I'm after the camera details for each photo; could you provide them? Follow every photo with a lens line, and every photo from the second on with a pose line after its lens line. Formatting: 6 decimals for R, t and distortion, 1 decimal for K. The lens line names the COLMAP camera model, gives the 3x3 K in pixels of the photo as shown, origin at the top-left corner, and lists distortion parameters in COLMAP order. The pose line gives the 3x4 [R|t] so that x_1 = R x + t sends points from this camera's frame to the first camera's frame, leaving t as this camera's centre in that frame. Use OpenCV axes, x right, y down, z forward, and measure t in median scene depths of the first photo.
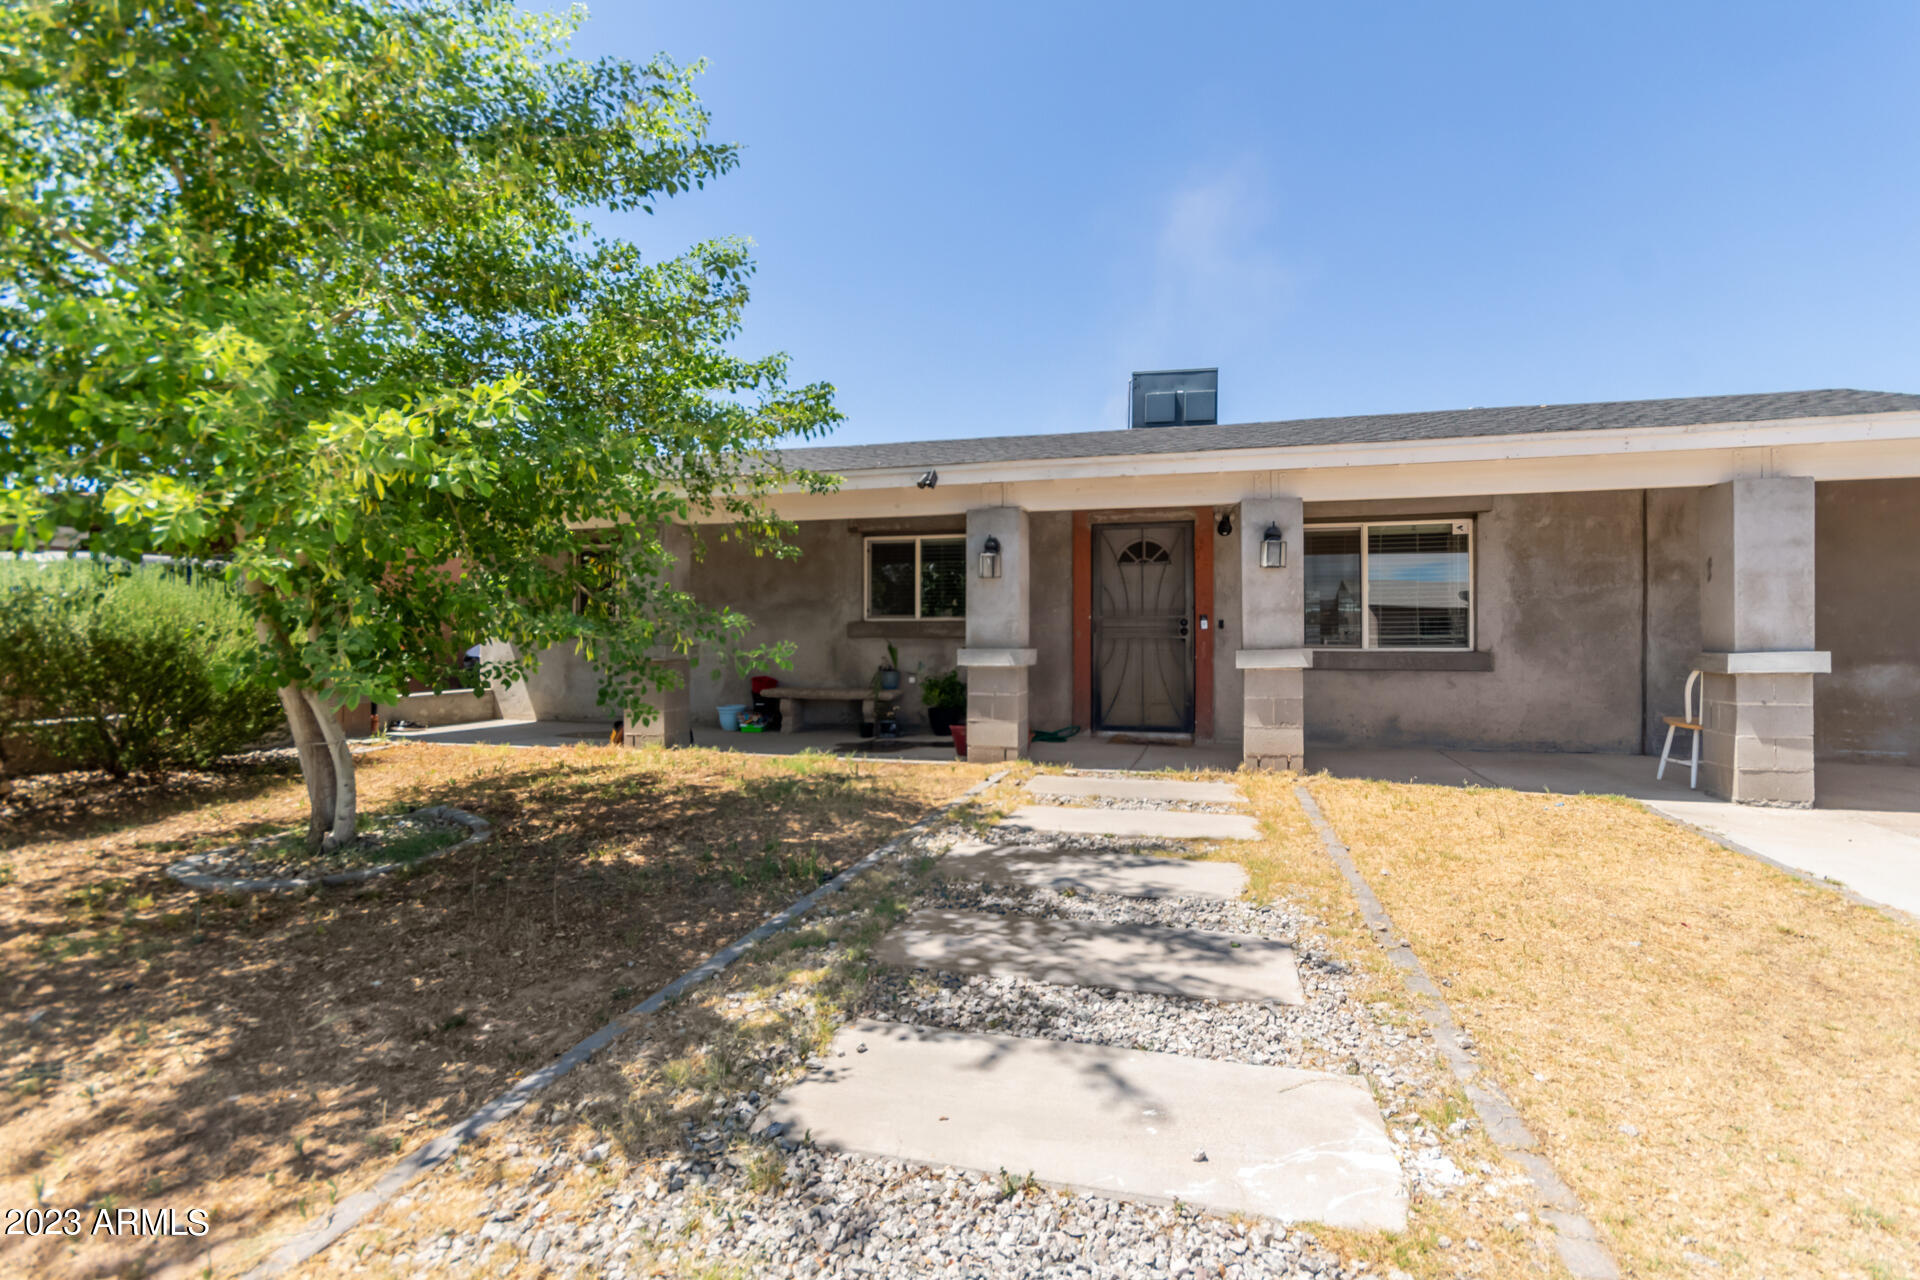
lens RADIAL K [[889.7, 0, 961.3], [0, 889.7, 631.3], [0, 0, 1]] dist [0.002311, 0.000097]
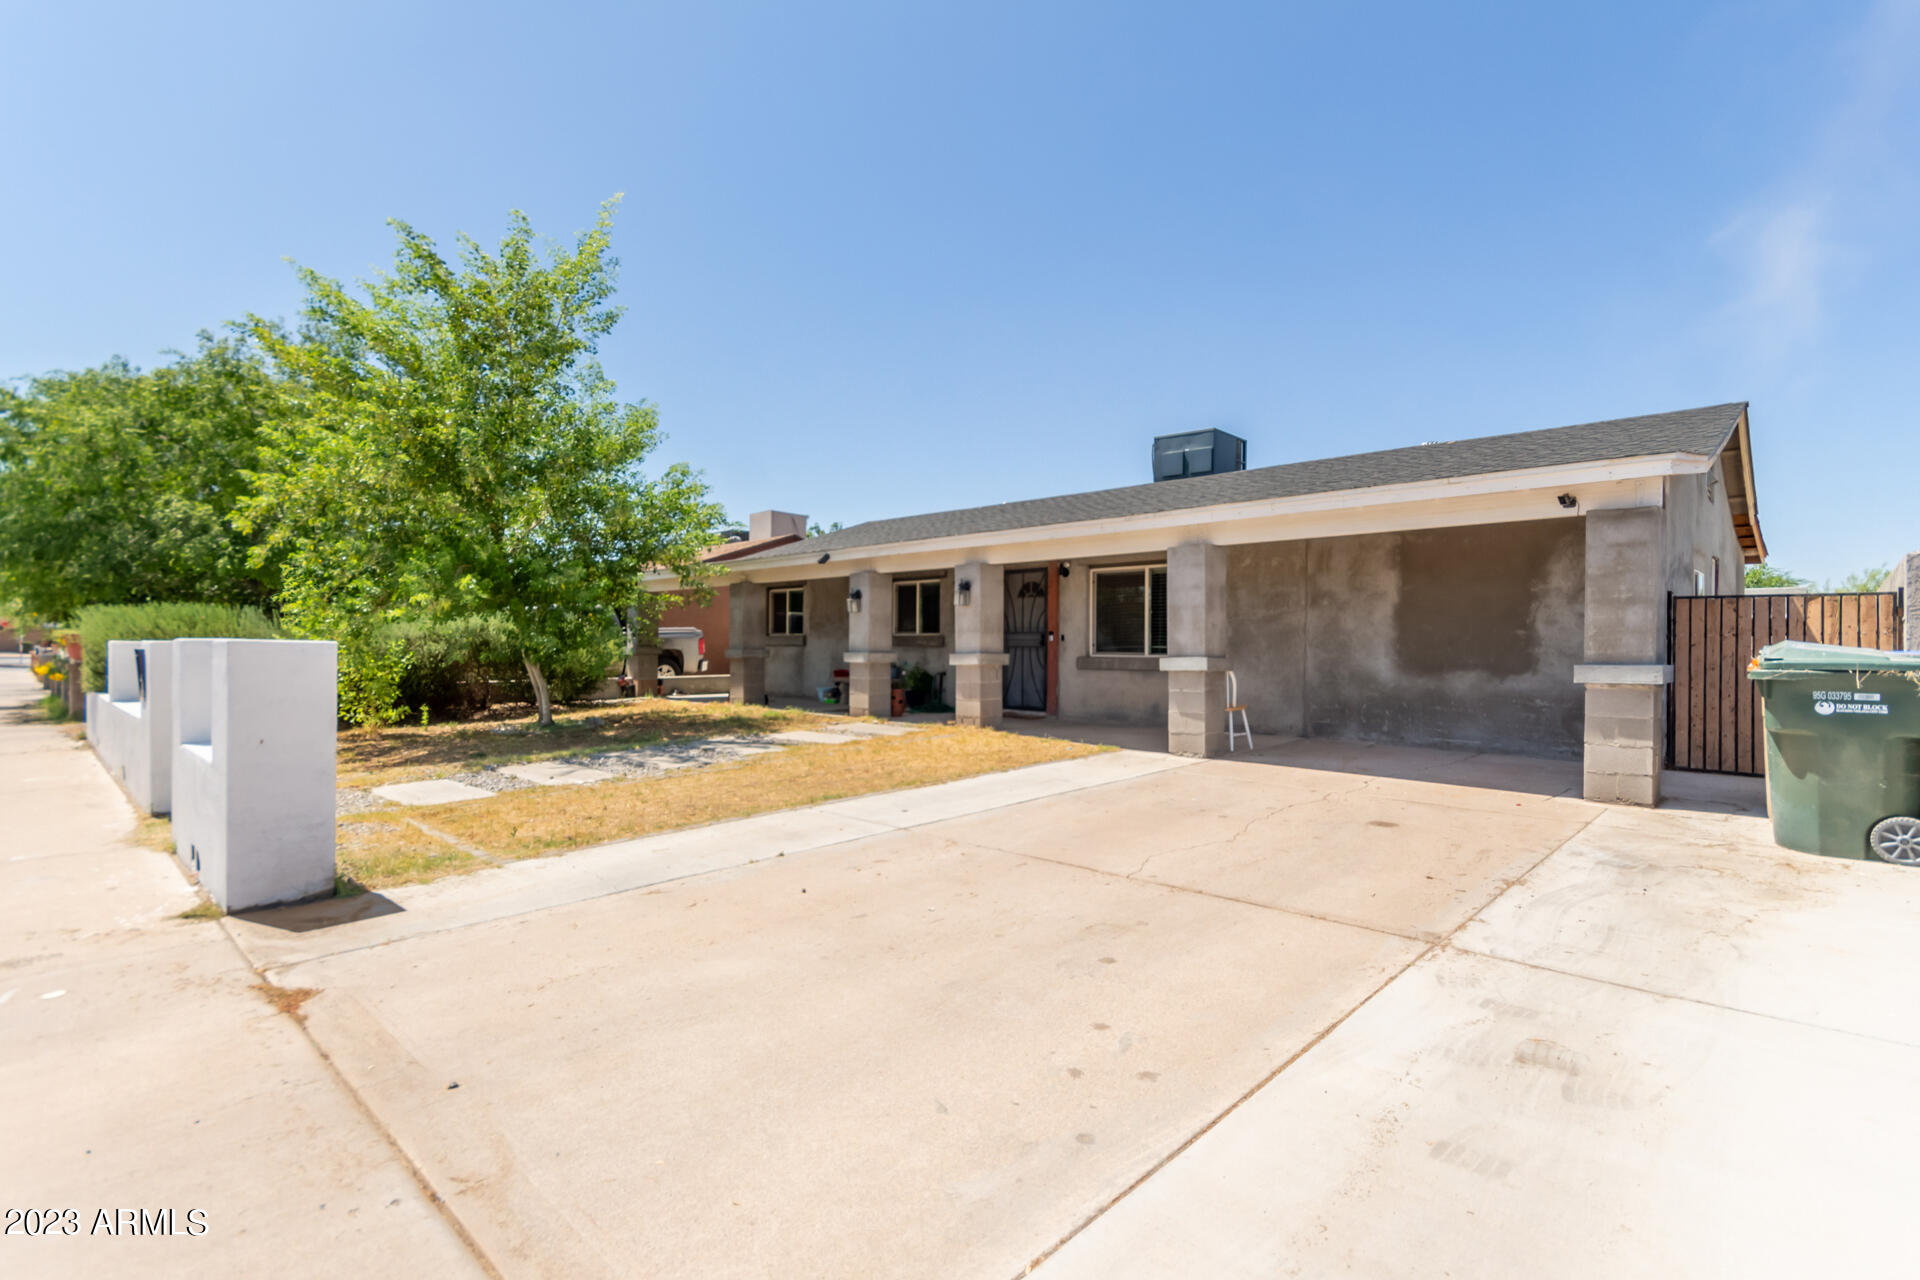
lens RADIAL K [[889.7, 0, 970.8], [0, 889.7, 644.4], [0, 0, 1]] dist [0.002311, 0.000097]
pose [[0.882180, 0.004167, -0.470894, 0.845849], [-0.002738, 0.999989, 0.003722, -0.002556], [0.470904, -0.001994, 0.882182, -0.356967]]
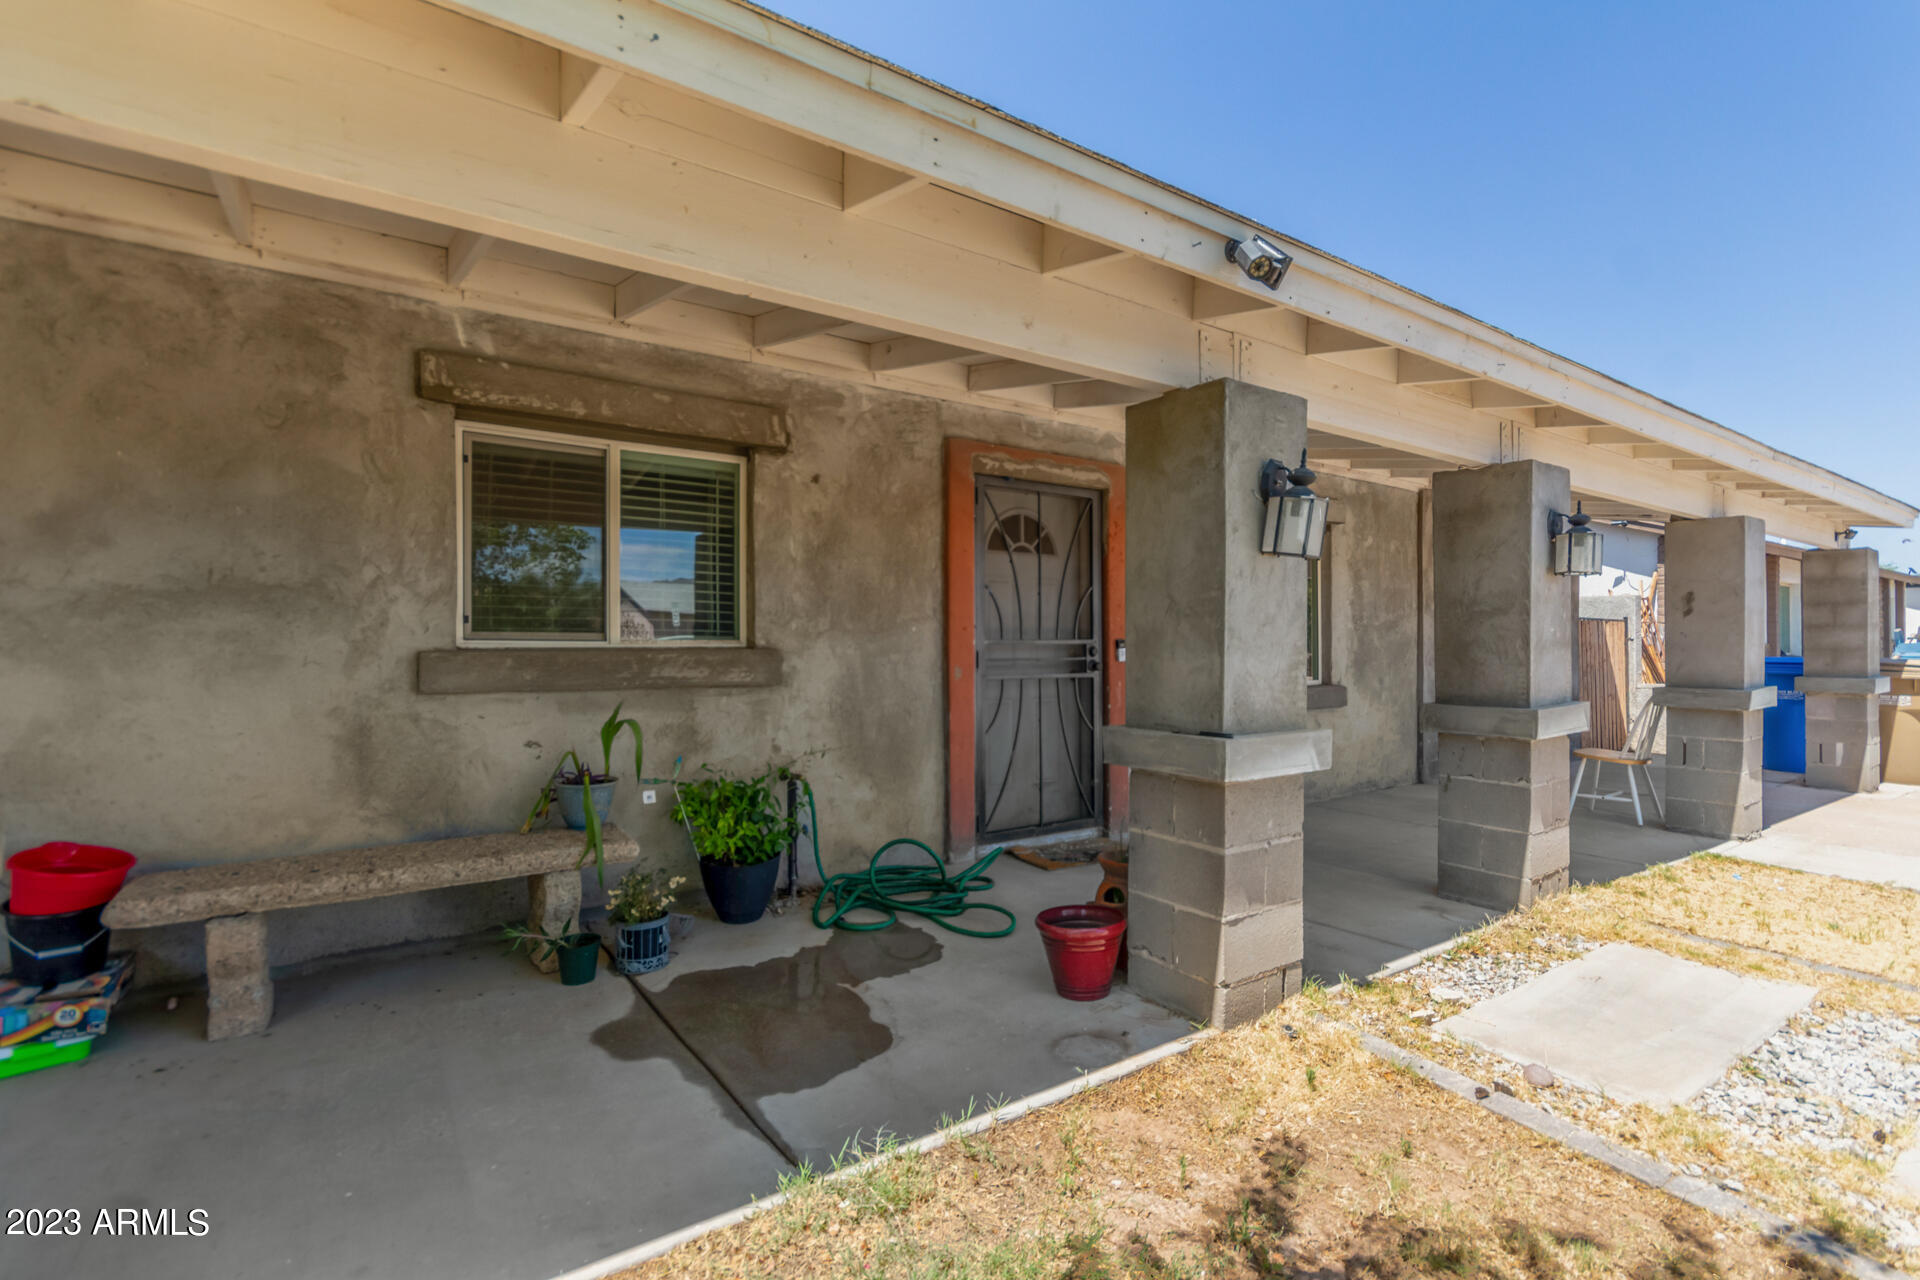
lens RADIAL K [[889.7, 0, 963.0], [0, 889.7, 644.8], [0, 0, 1]] dist [0.002311, 0.000097]
pose [[0.629606, -0.002651, 0.776910, -0.296493], [-0.003860, 0.999971, 0.006541, -0.018921], [-0.776905, -0.007117, 0.629578, 0.685234]]
